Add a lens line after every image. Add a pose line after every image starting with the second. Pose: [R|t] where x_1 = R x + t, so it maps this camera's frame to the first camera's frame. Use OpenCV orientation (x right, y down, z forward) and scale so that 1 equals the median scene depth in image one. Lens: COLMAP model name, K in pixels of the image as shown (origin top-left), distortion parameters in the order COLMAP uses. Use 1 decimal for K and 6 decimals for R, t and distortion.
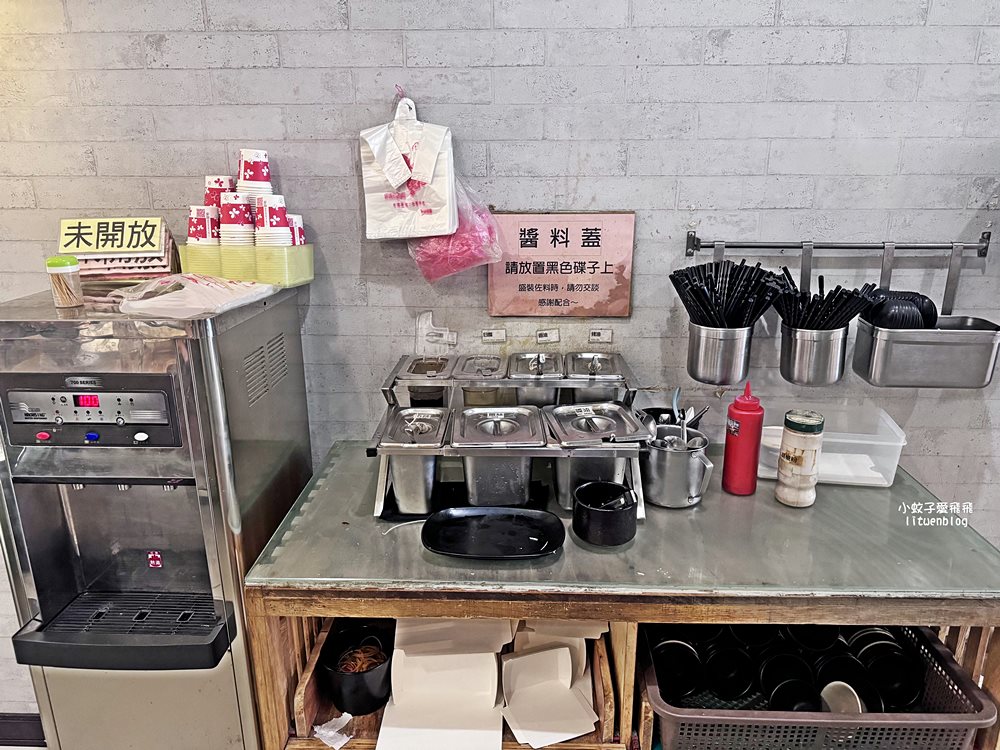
lens RADIAL K [[725.4, 0, 500.5], [0, 725.4, 379.4], [0, 0, 1]] dist [-0.005935, -0.030468]
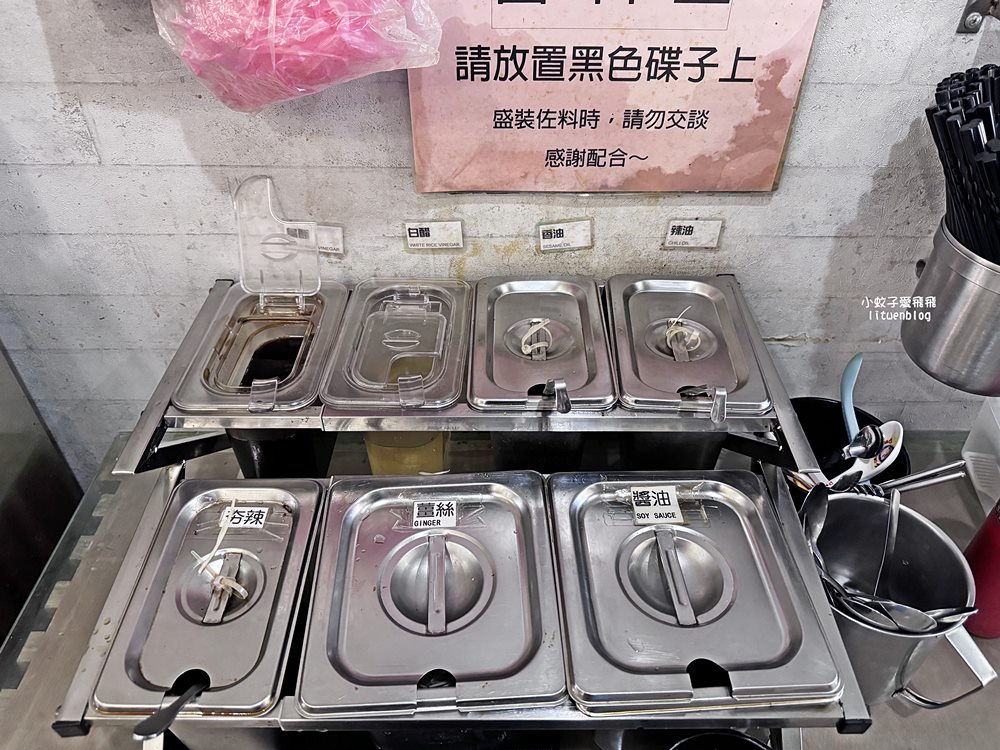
lens RADIAL K [[725.4, 0, 504.4], [0, 725.4, 369.4], [0, 0, 1]] dist [-0.005935, -0.030468]
pose [[0.999162, -0.018719, 0.036401, 0.014855], [0.002819, 0.918662, 0.395034, -0.153686], [-0.040835, -0.394601, 0.917945, 0.602627]]
